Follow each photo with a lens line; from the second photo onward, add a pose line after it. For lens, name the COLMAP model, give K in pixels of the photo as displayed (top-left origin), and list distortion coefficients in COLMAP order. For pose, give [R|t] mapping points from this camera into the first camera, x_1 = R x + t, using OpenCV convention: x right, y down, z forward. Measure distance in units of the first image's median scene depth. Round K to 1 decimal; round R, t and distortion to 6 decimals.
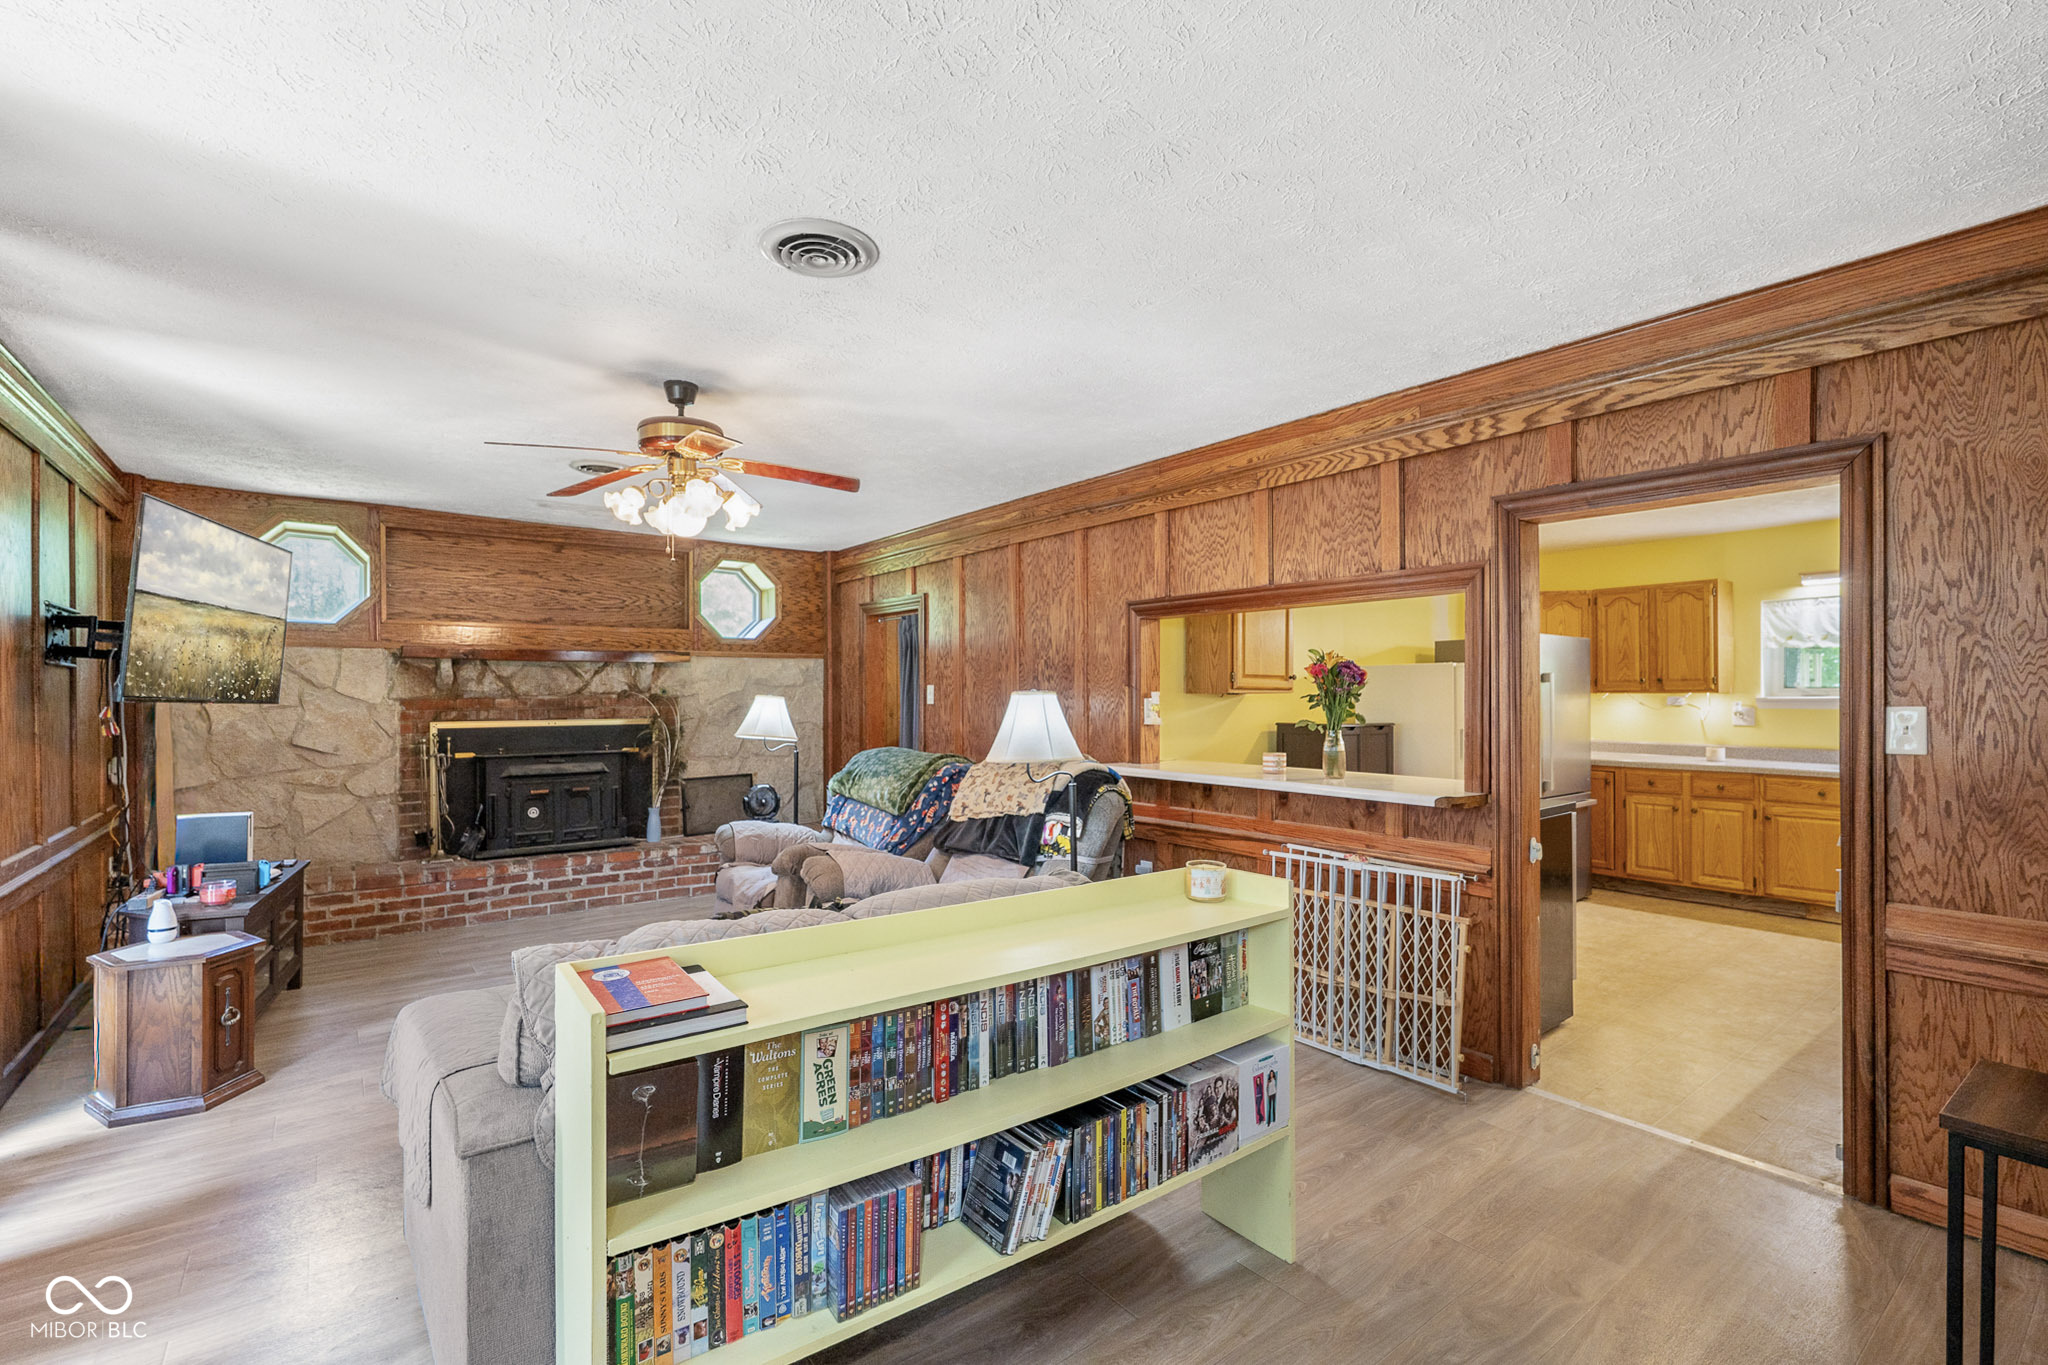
lens RADIAL K [[927.5, 0, 1019.7], [0, 927.5, 692.5], [0, 0, 1]] dist [-0.003114, 0.000754]
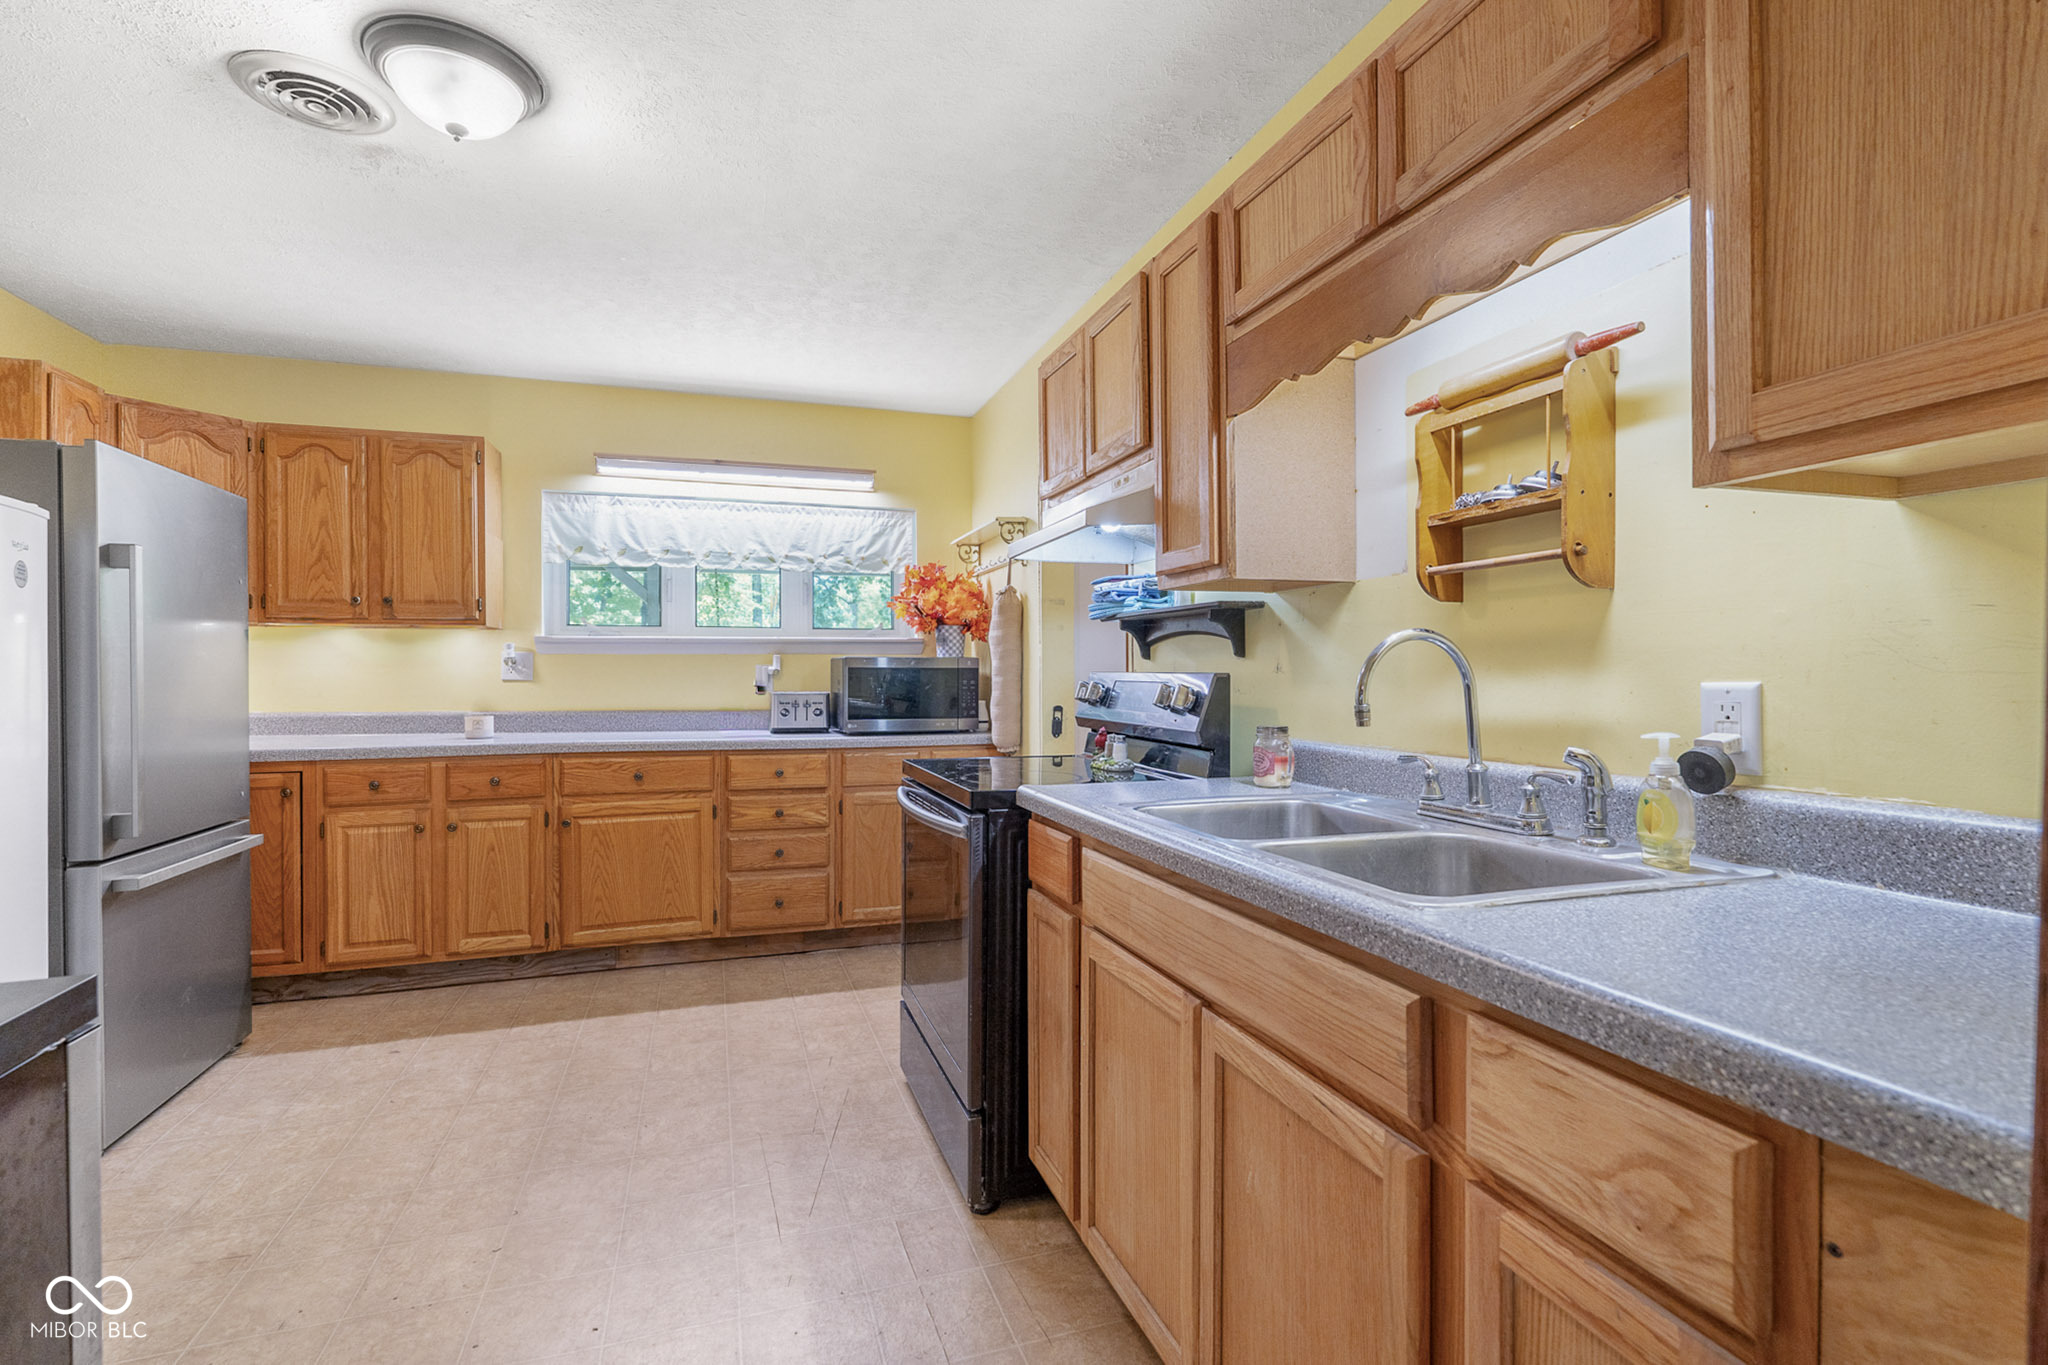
lens RADIAL K [[927.5, 0, 1040.3], [0, 927.5, 671.9], [0, 0, 1]] dist [-0.003114, 0.000754]
pose [[0.317834, 0.000566, 0.948146, 0.293095], [-0.001936, 0.999998, 0.000052, 0.030393], [-0.948144, -0.001852, 0.317834, 0.460497]]
